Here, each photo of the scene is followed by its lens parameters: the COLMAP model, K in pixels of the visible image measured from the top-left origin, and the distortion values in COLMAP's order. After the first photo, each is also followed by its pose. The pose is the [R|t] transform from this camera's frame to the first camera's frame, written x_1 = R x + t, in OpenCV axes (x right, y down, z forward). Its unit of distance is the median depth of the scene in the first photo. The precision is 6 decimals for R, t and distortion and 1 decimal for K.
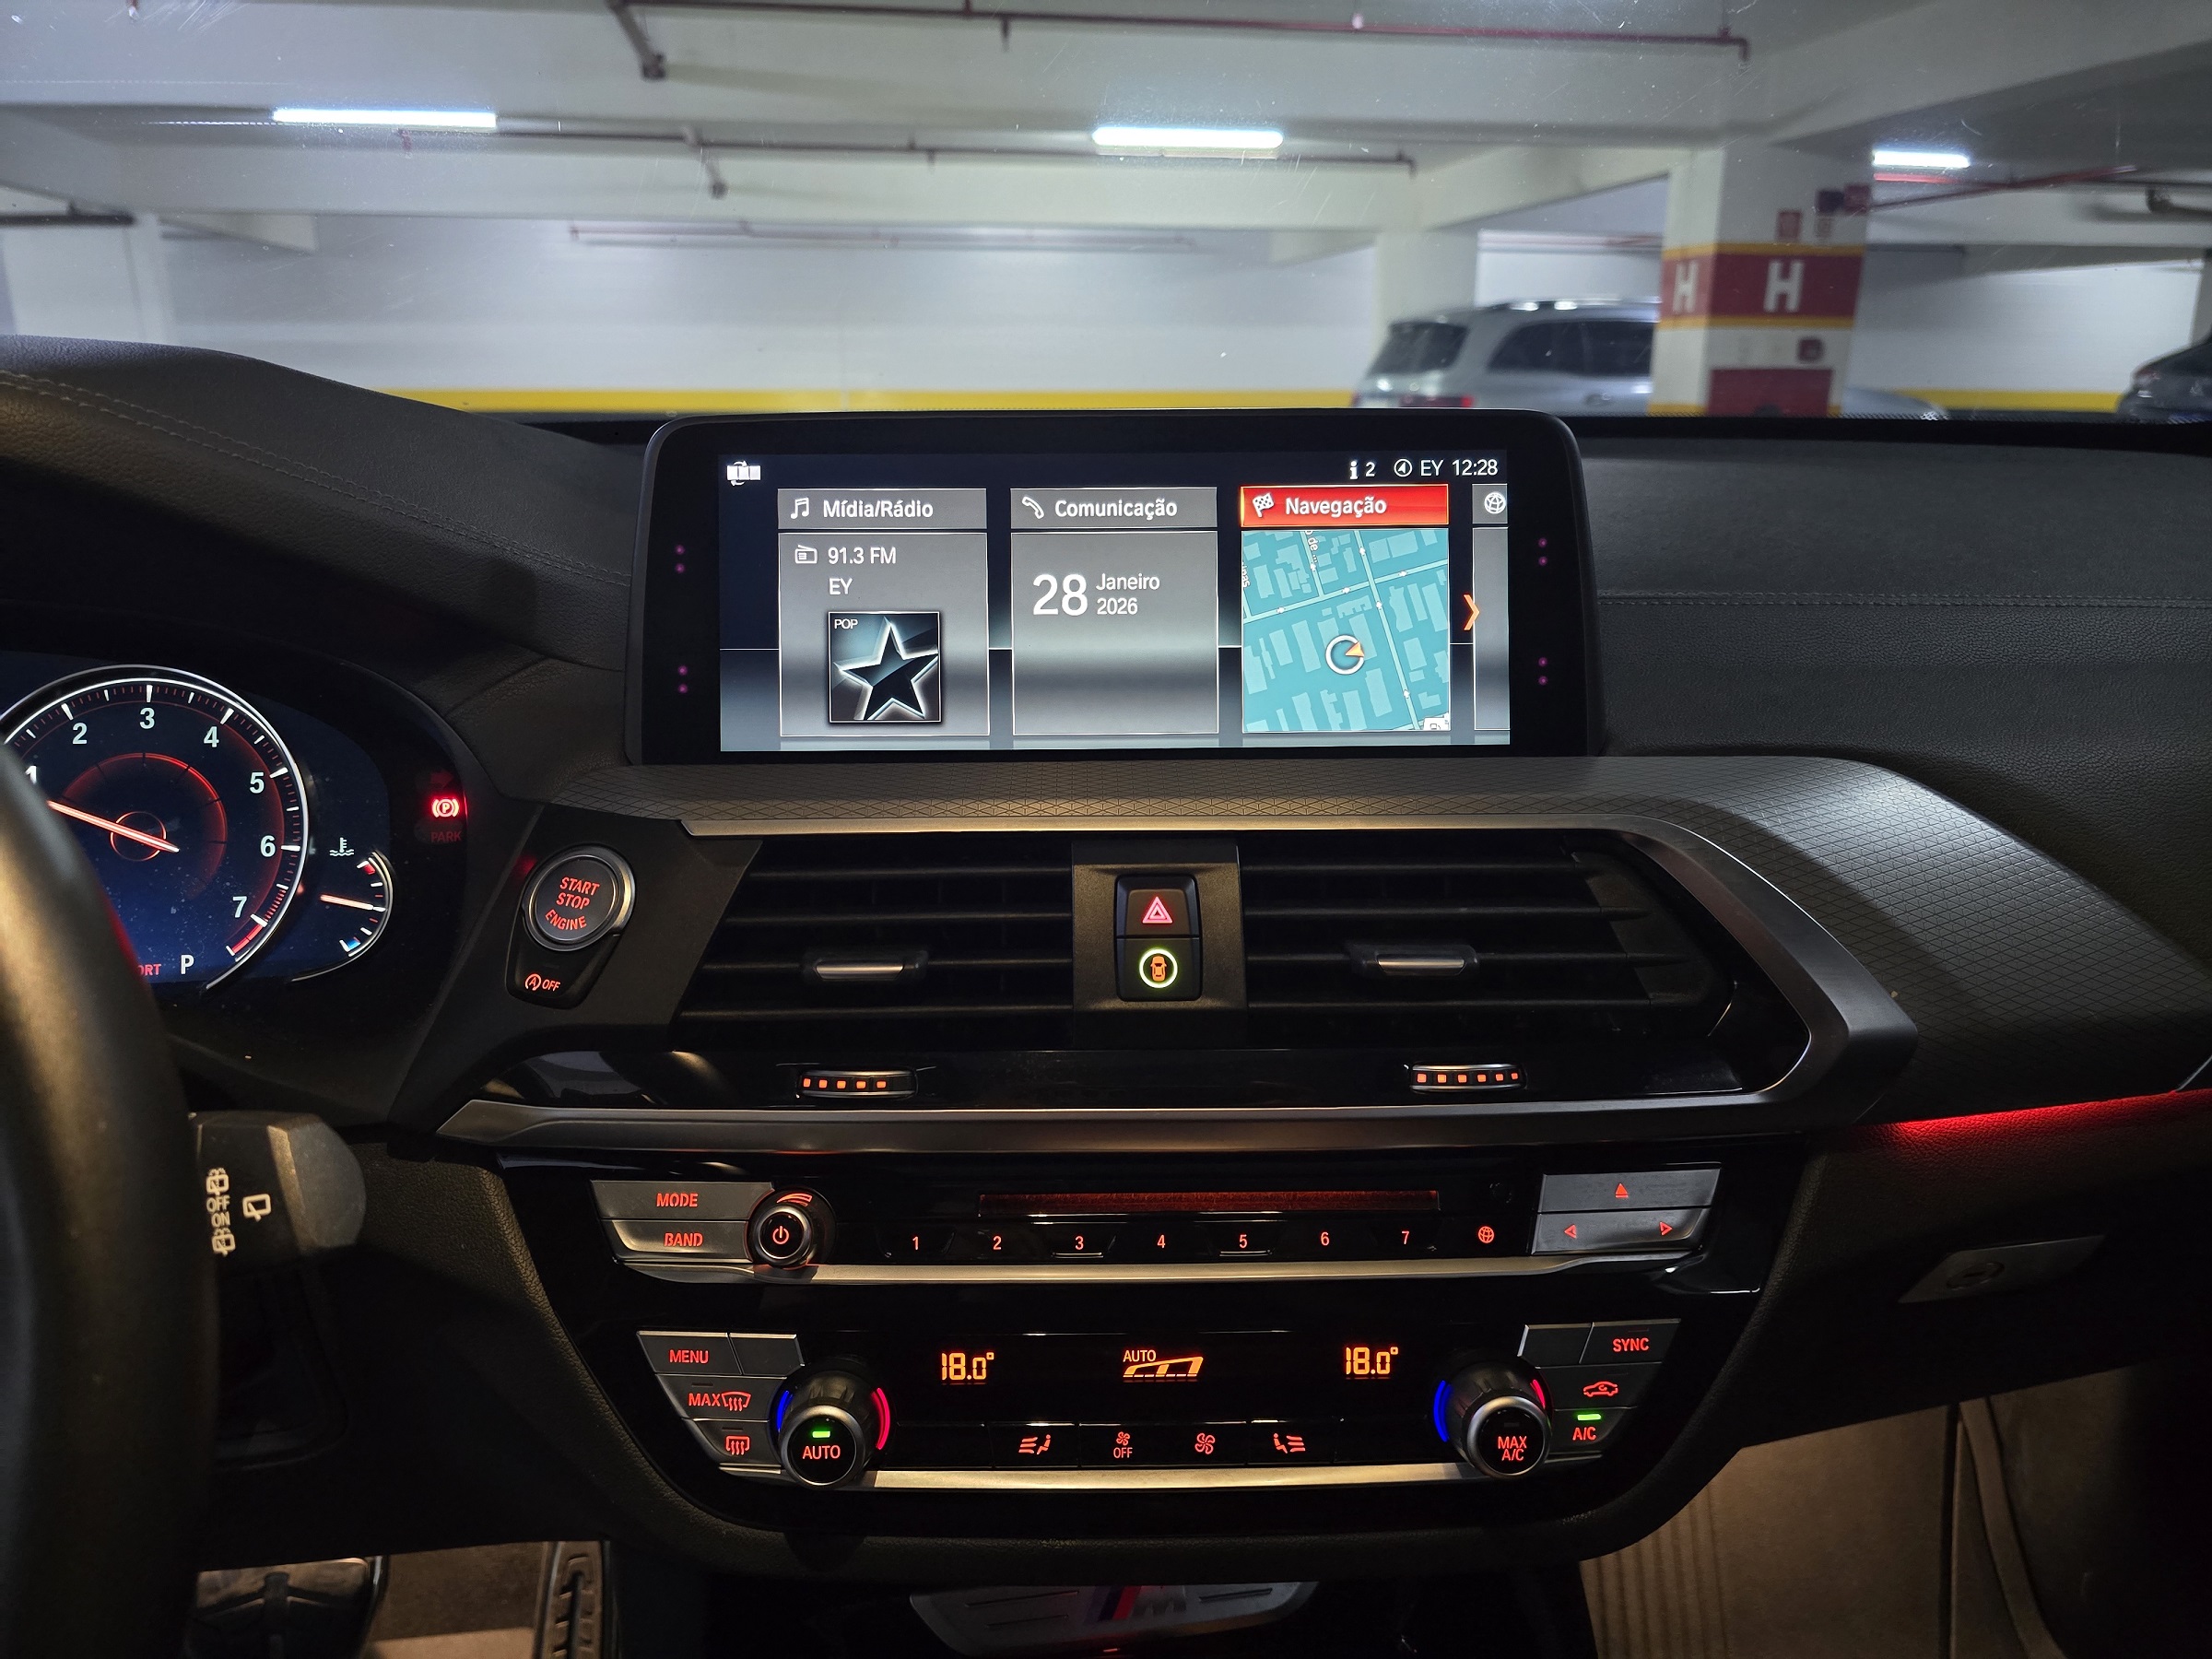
lens RADIAL K [[1454.3, 0, 1106.0], [0, 1454.3, 829.5], [0, 0, 1]] dist [0.034654, -0.001372]
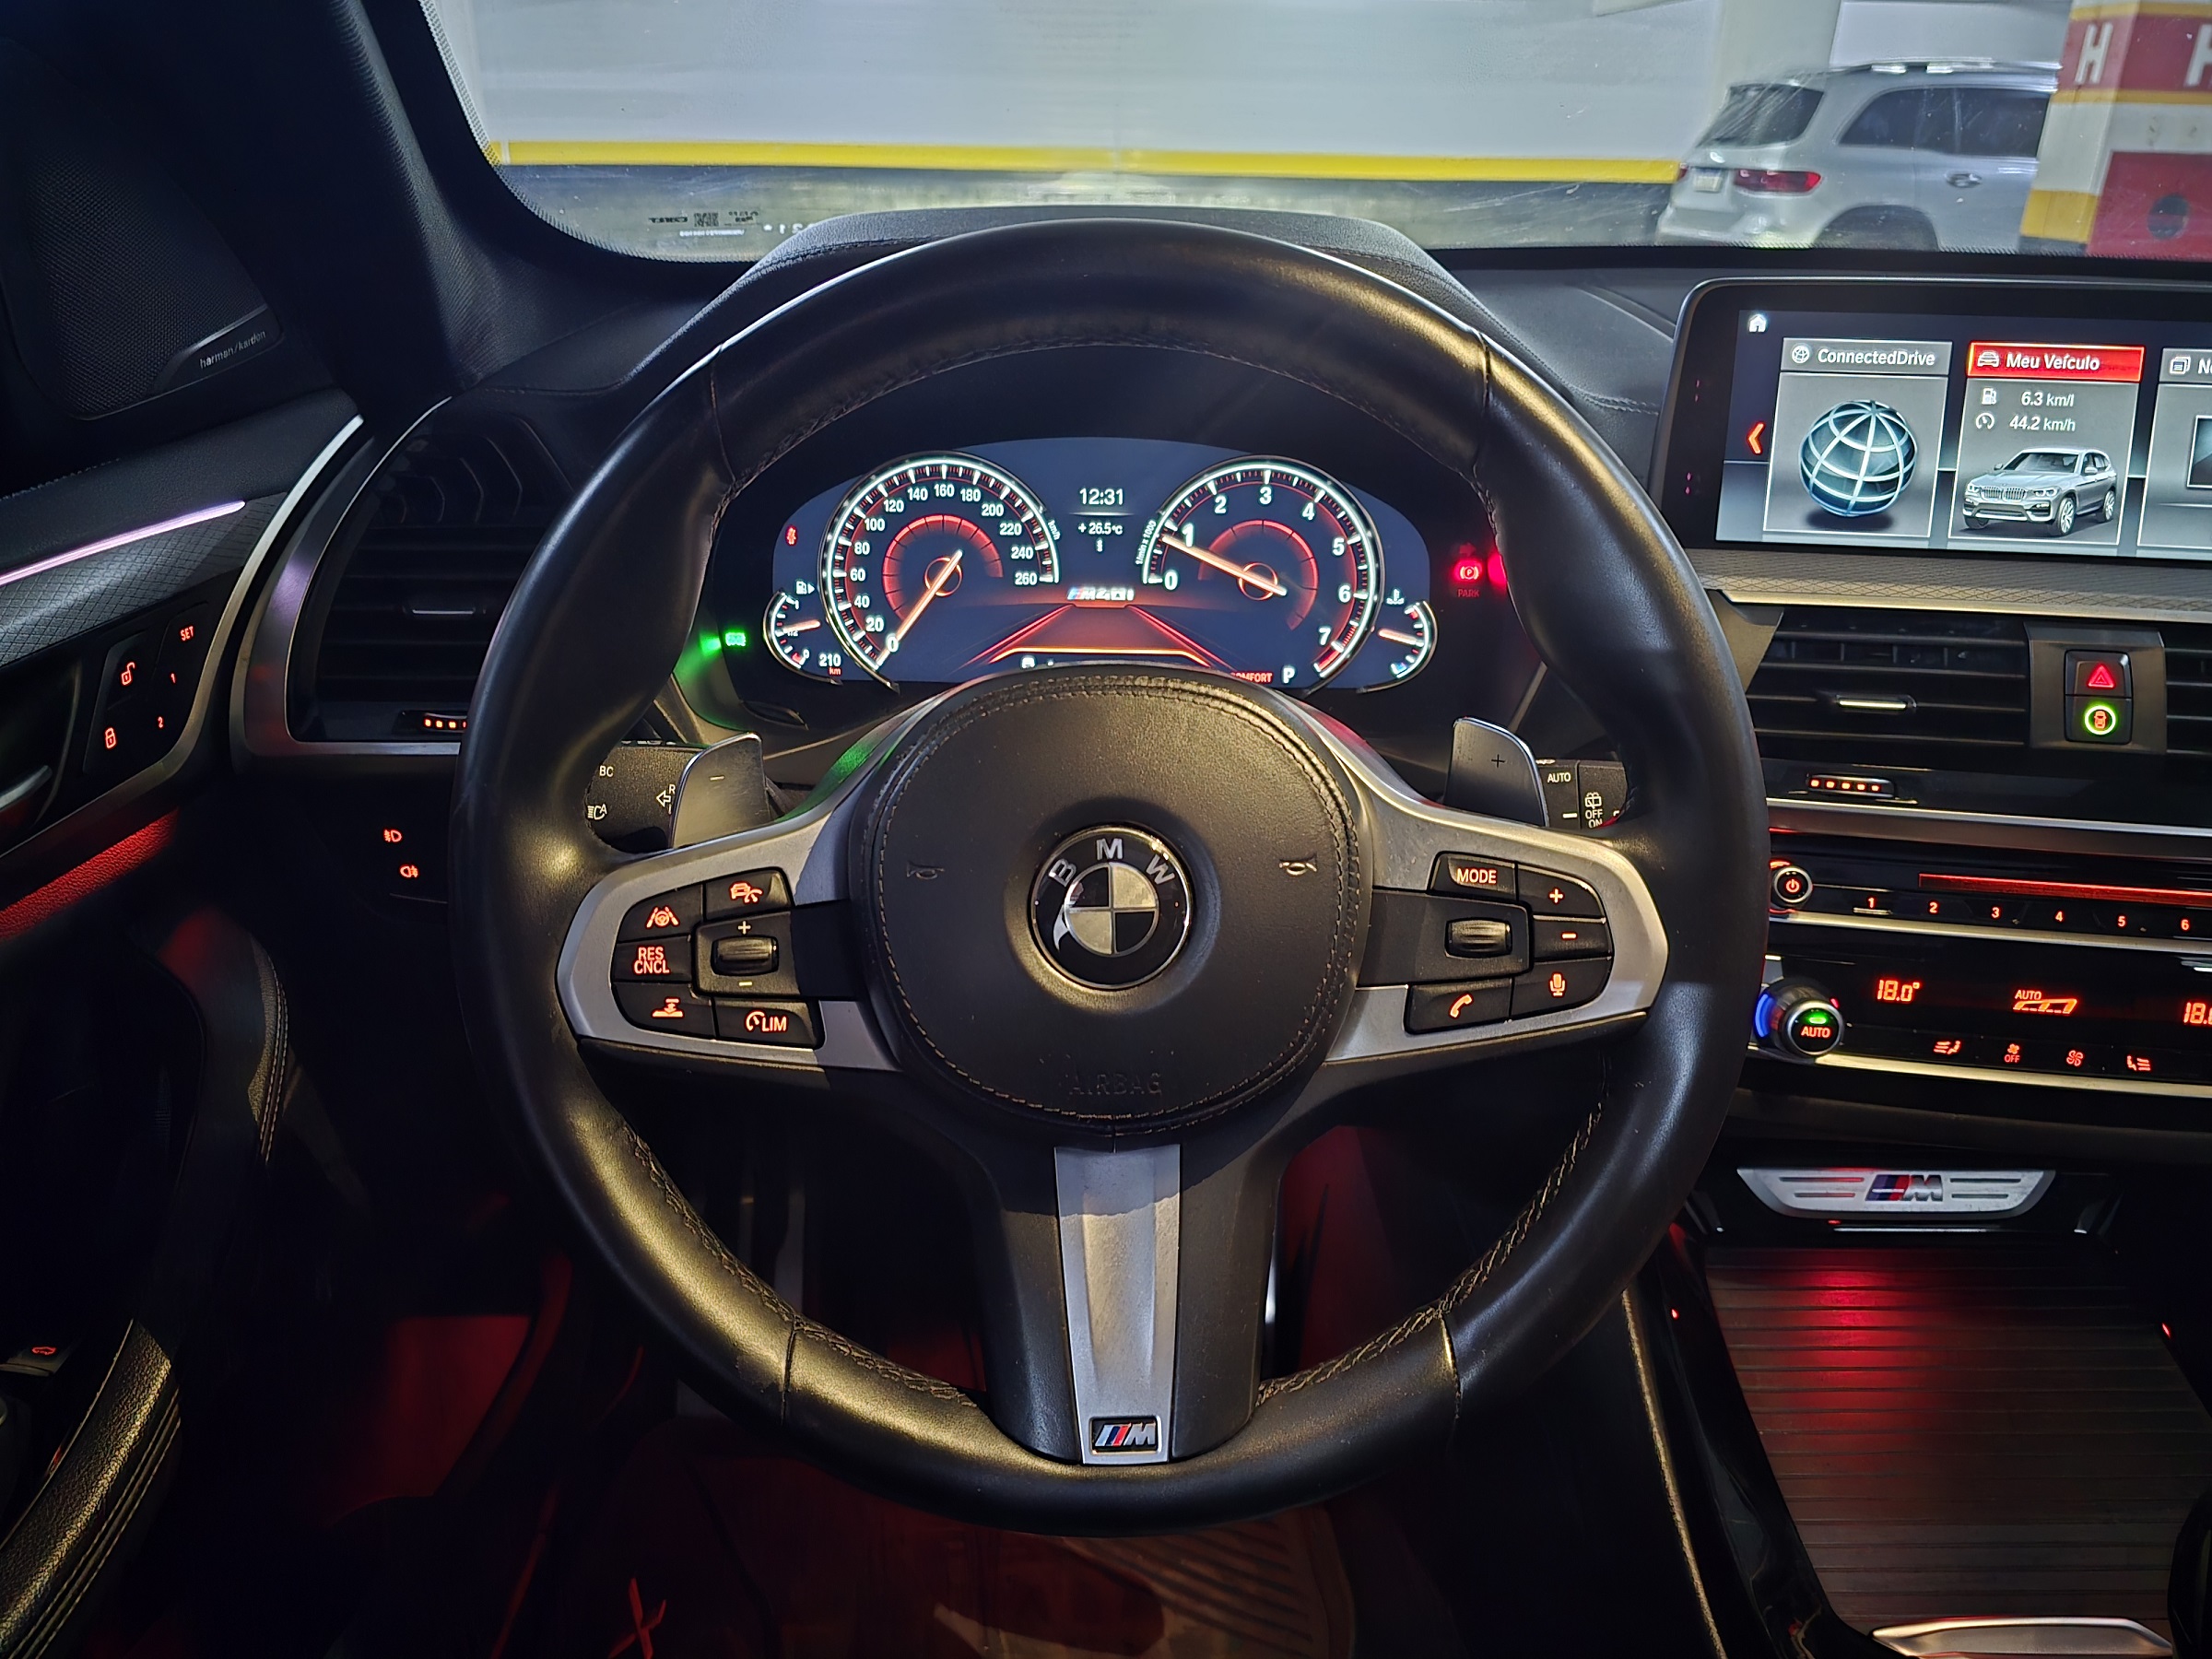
lens RADIAL K [[1485.3, 0, 1106.0], [0, 1485.3, 829.5], [0, 0, 1]] dist [0.004960, 0.000163]
pose [[0.989068, 0.075891, -0.126432, -0.600927], [-0.057668, 0.988182, 0.142027, 0.045851], [0.135716, -0.133183, 0.981755, -0.438297]]
